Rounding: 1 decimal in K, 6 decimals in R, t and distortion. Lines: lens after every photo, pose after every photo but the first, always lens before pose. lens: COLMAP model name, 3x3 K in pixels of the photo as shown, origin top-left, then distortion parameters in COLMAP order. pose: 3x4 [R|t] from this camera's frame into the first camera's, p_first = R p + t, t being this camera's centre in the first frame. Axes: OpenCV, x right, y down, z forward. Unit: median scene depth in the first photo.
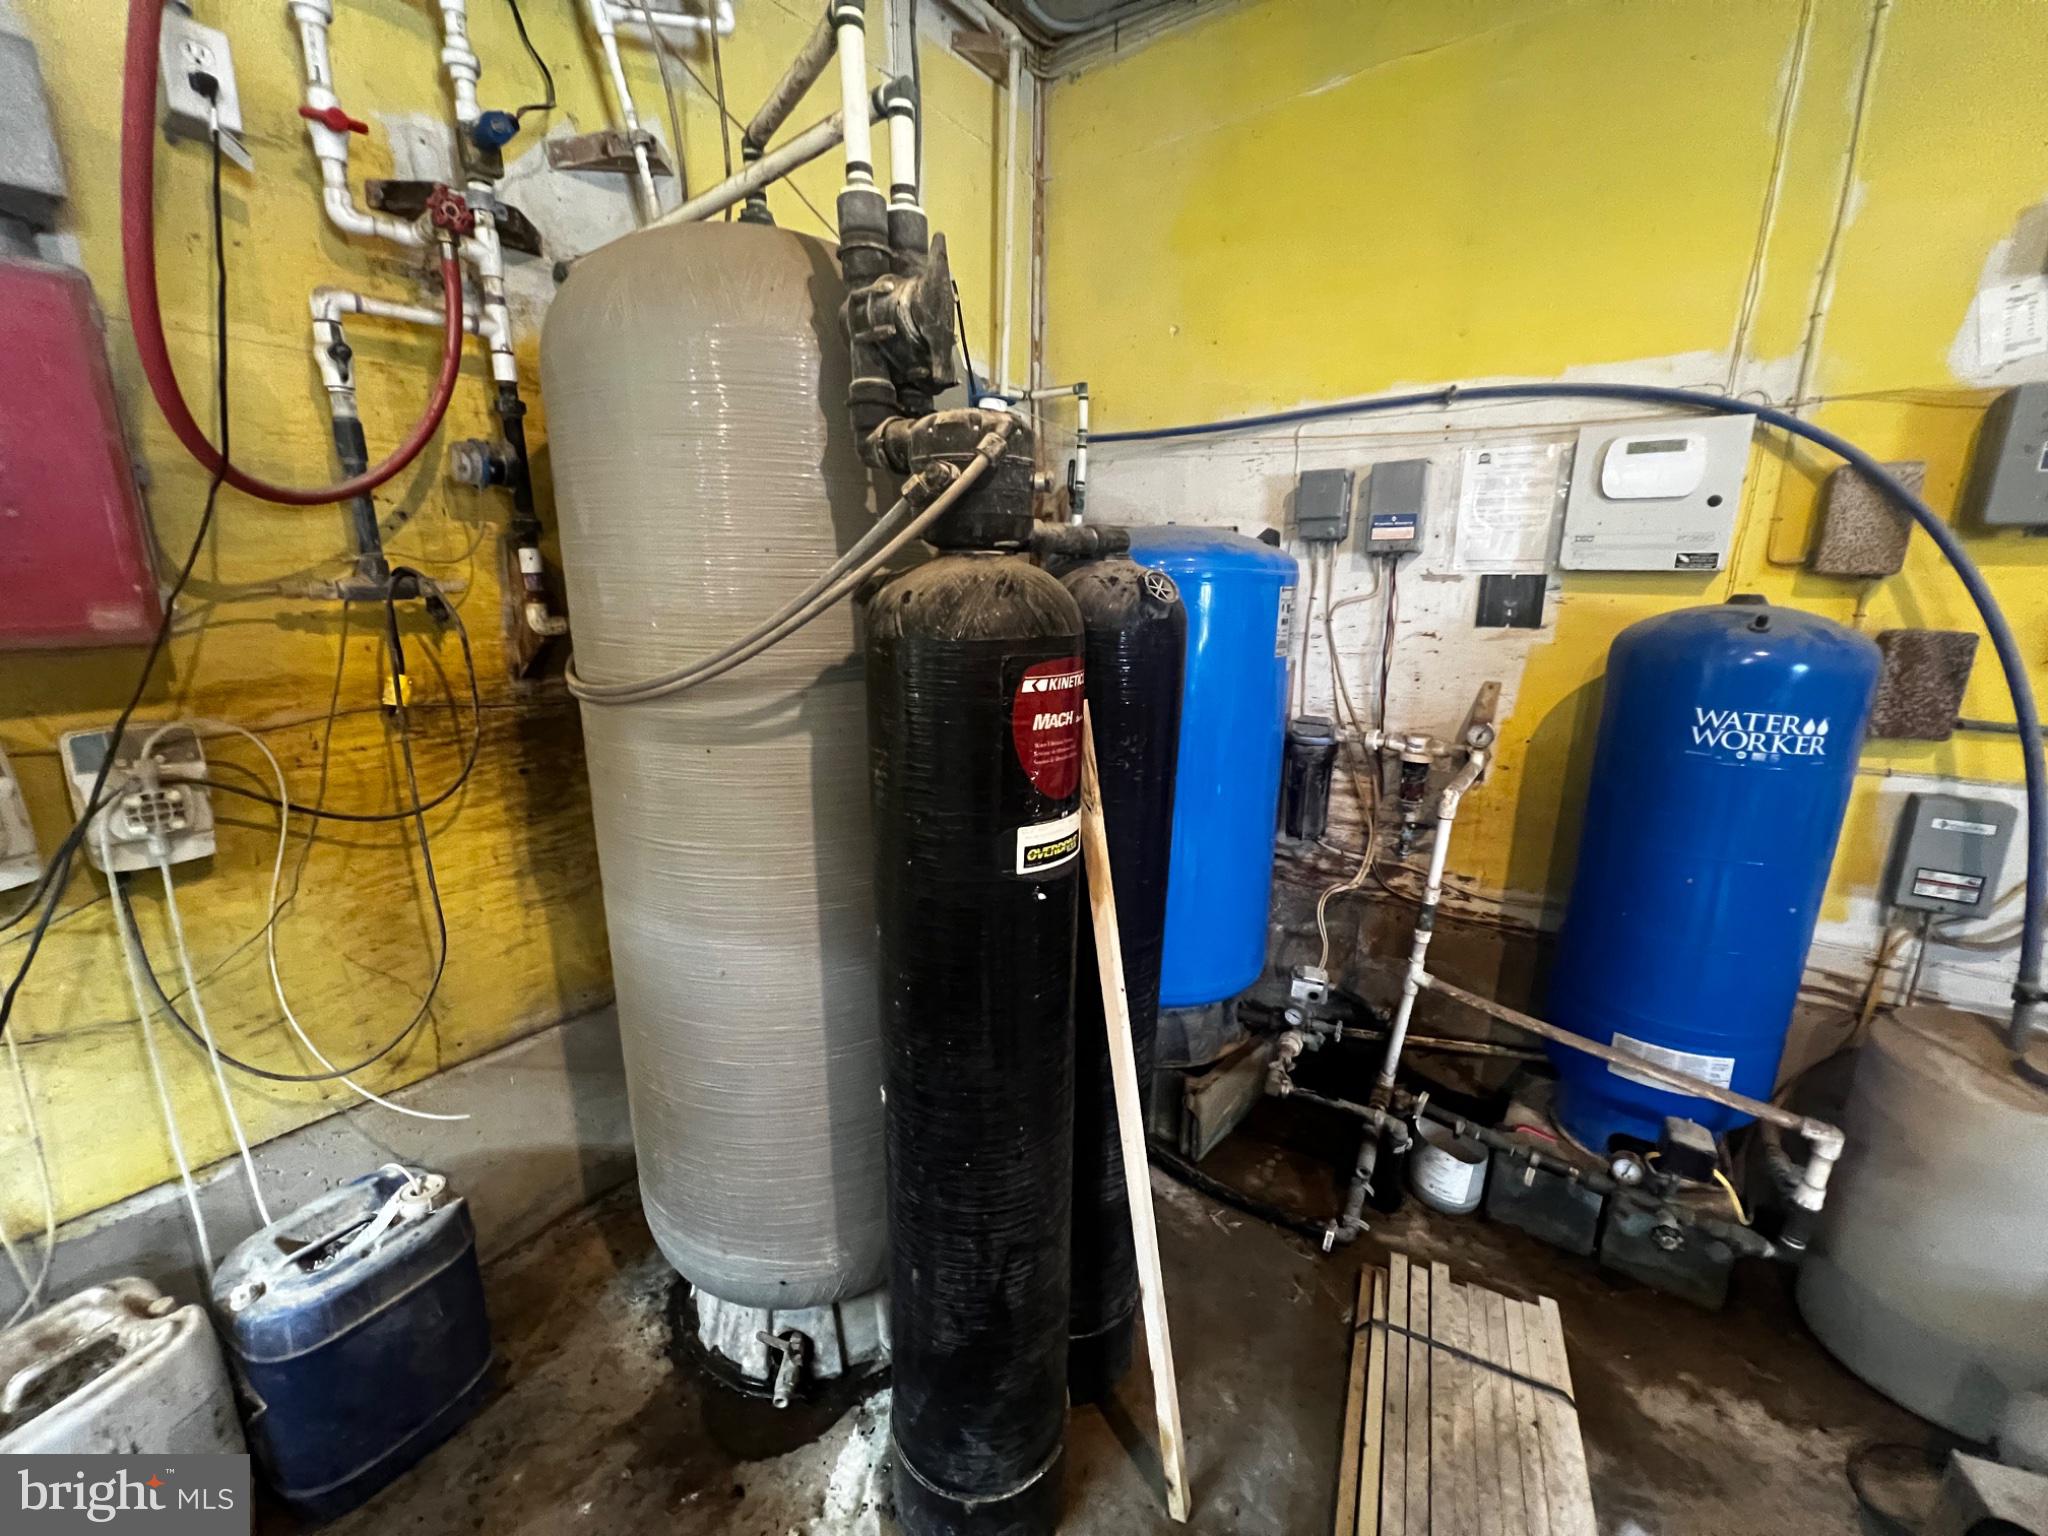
lens RADIAL K [[819.8, 0, 1020.6], [0, 819.8, 760.6], [0, 0, 1]] dist [-0.003277, 0.001276]
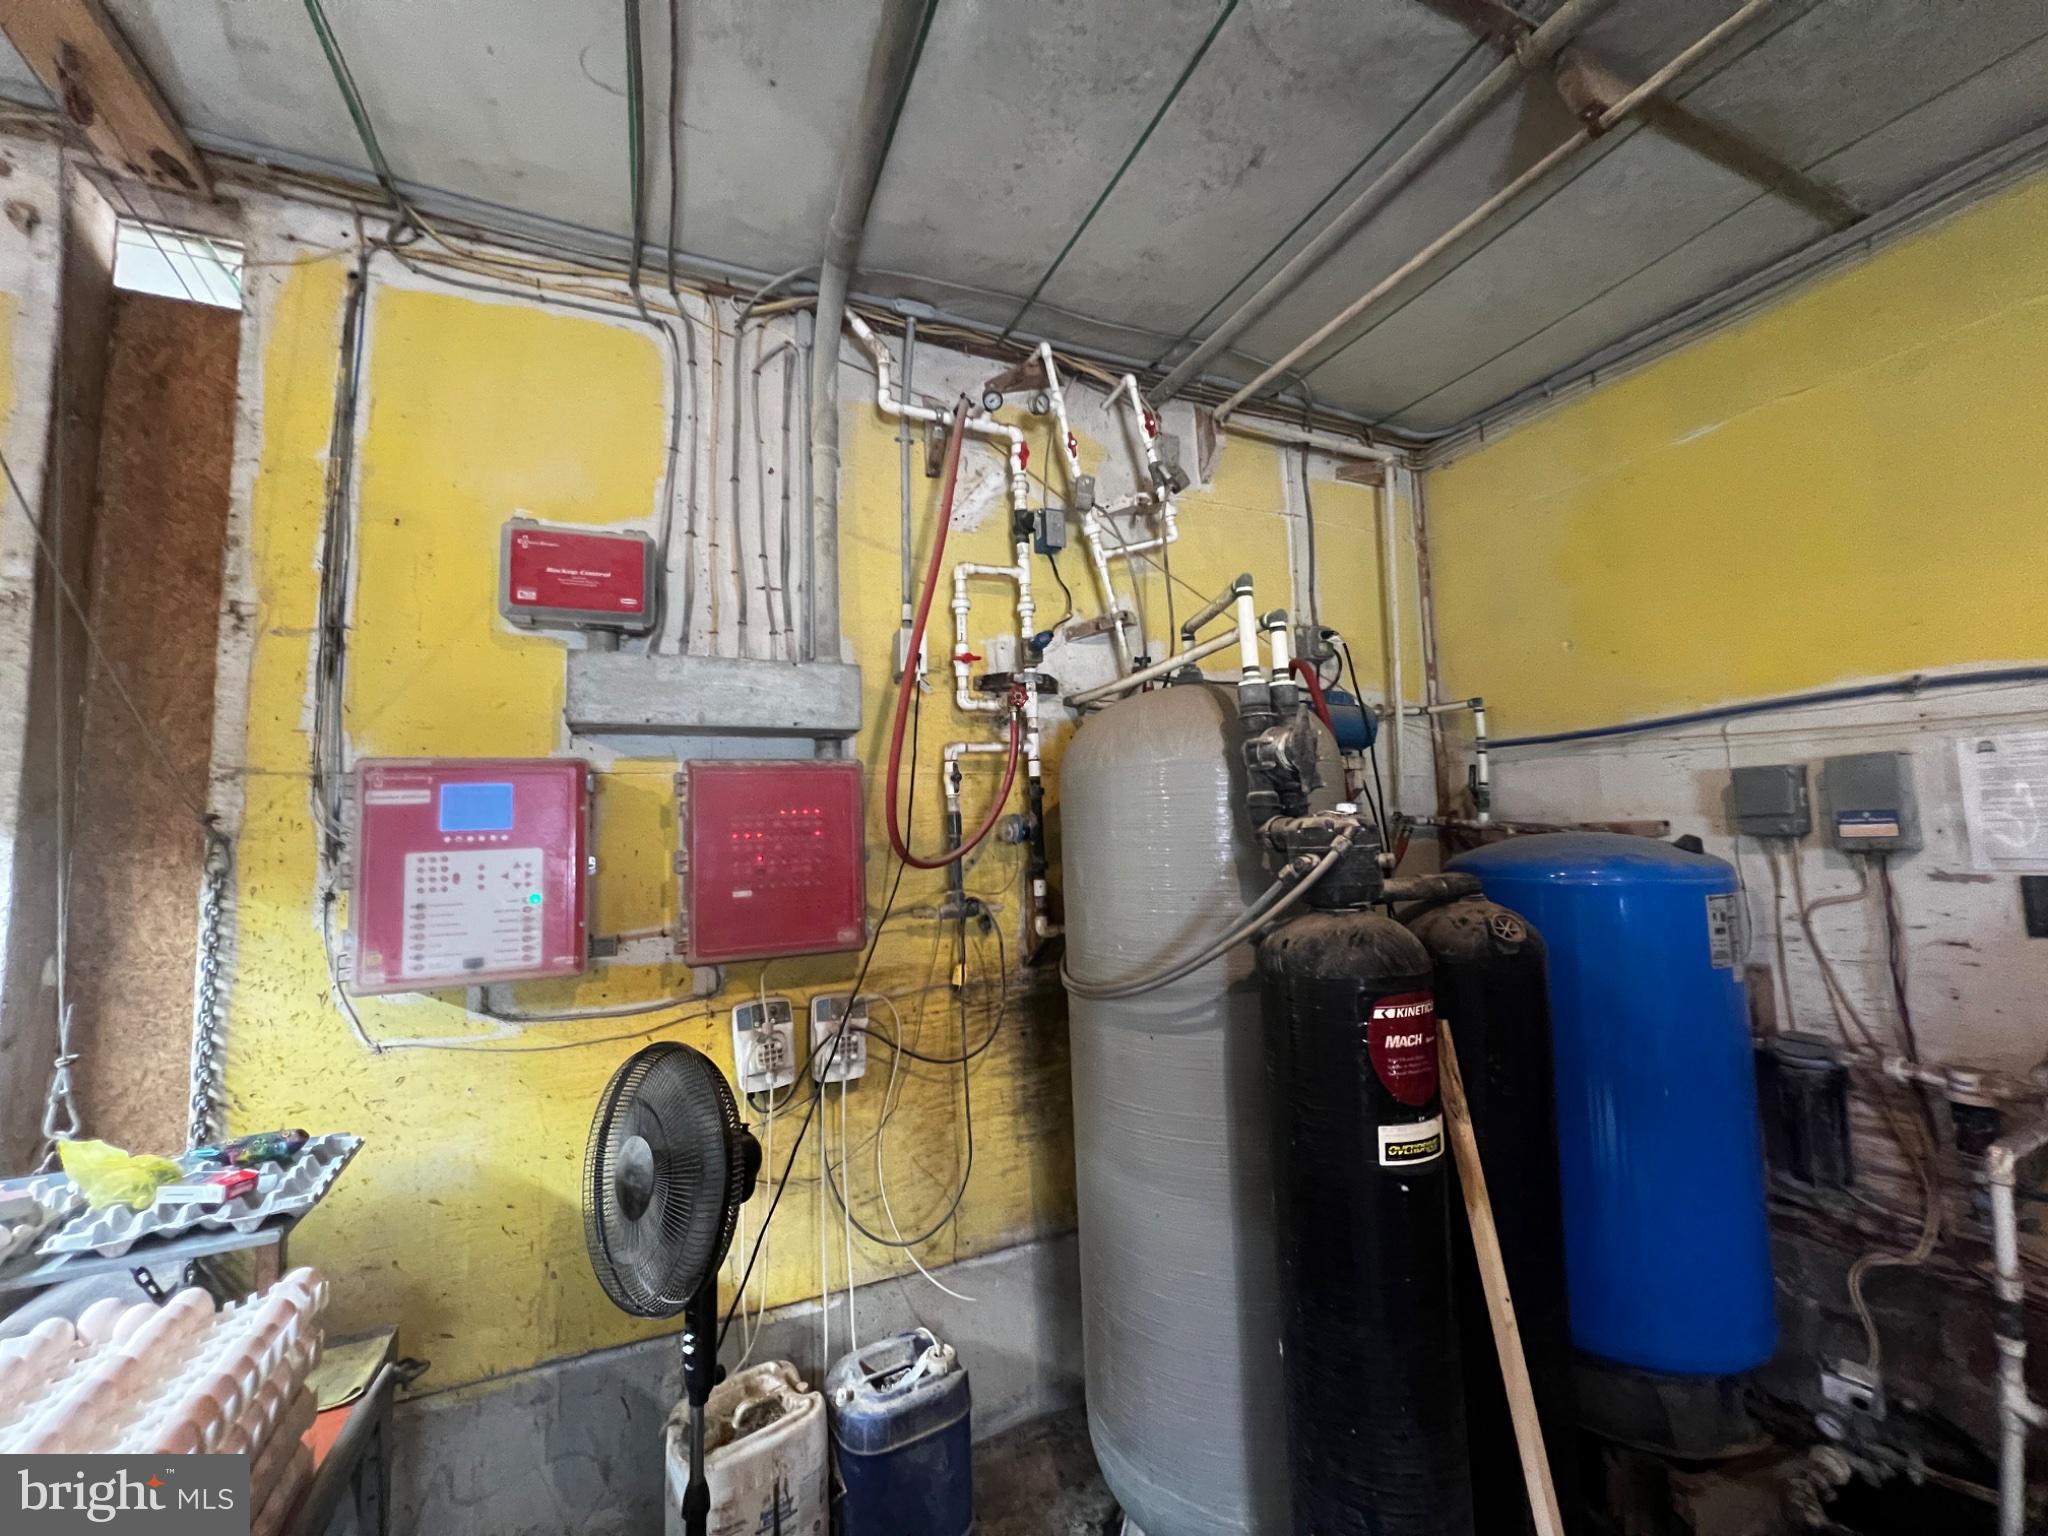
lens RADIAL K [[819.8, 0, 1022.1], [0, 819.8, 762.3], [0, 0, 1]] dist [-0.003277, 0.001276]
pose [[0.873624, -0.076863, -0.480493, 0.112277], [-0.070080, 0.957278, -0.280550, -0.043069], [0.481529, 0.278768, 0.830914, -0.333366]]
